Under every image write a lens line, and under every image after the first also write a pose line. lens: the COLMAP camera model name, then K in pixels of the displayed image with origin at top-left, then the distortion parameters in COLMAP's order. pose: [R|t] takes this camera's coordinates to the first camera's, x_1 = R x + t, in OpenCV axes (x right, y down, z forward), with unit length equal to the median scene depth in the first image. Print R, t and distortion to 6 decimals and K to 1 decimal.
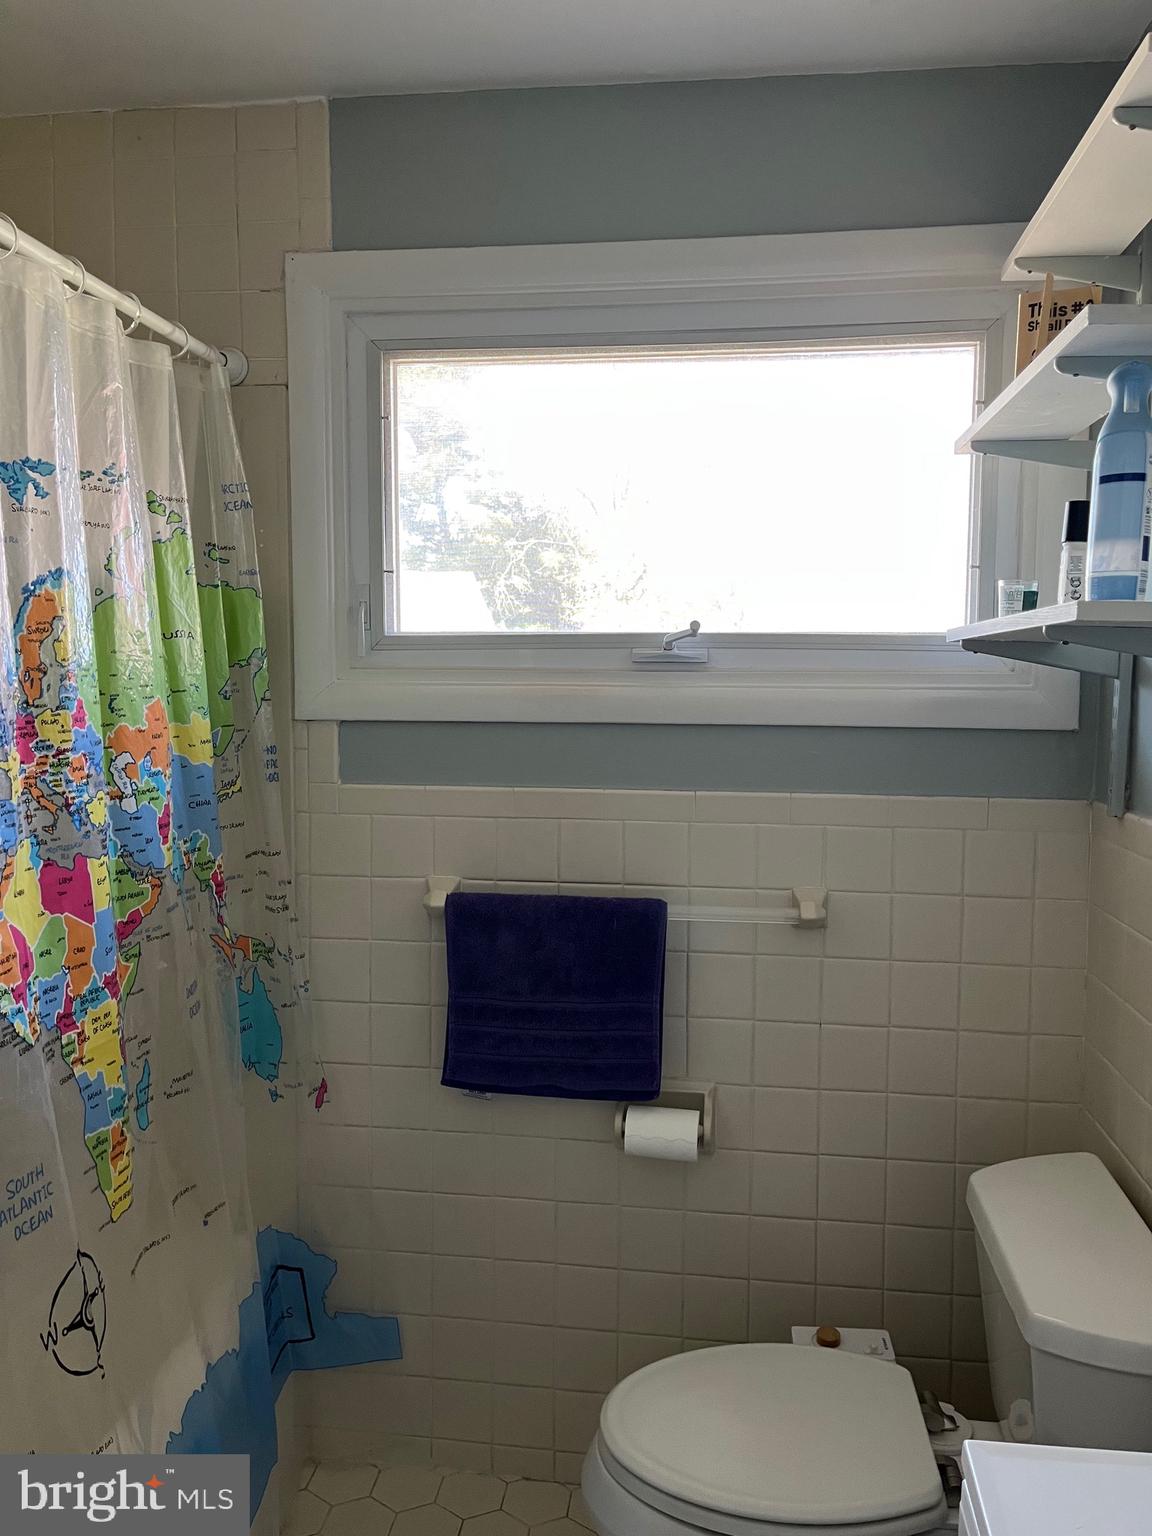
lens RADIAL K [[1167.6, 0, 588.0], [0, 1167.6, 759.6], [0, 0, 1]] dist [0.063634, -0.085689]
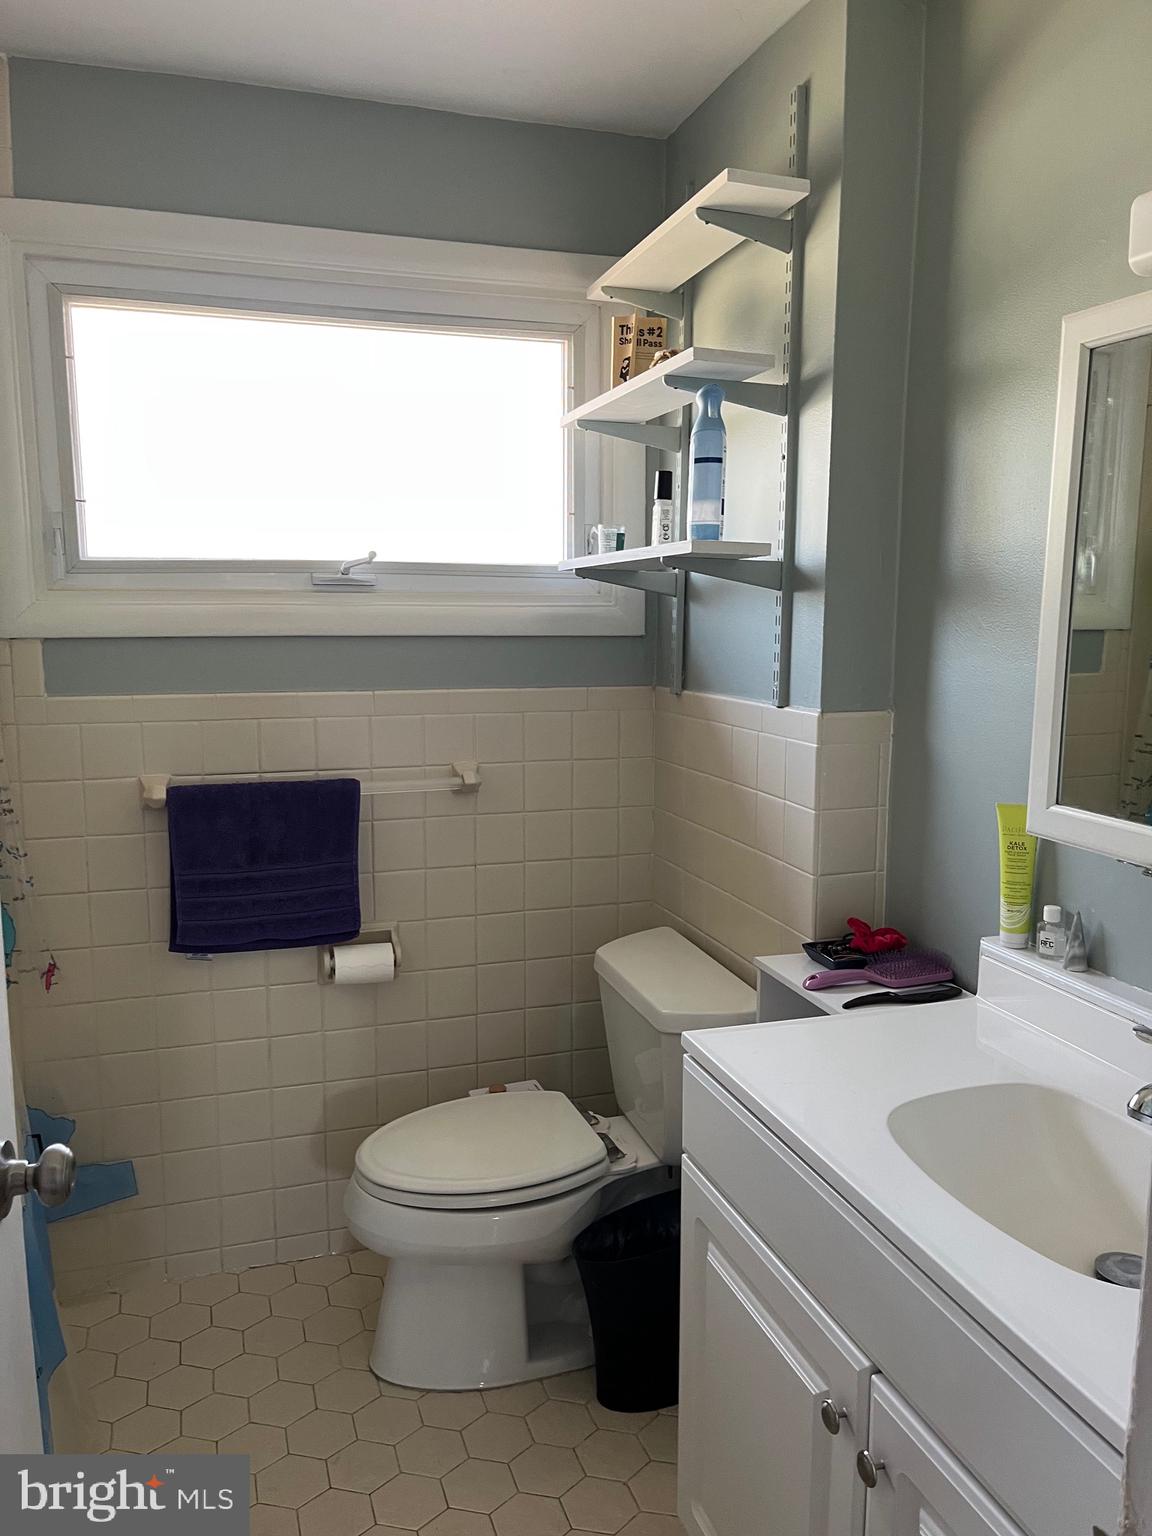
lens RADIAL K [[1167.6, 0, 568.2], [0, 1167.6, 779.0], [0, 0, 1]] dist [0.063634, -0.085689]
pose [[0.902553, -0.068067, 0.425165, -0.258053], [0.039429, 0.996342, 0.075810, 0.034931], [-0.428770, -0.051659, 0.901935, -0.214161]]
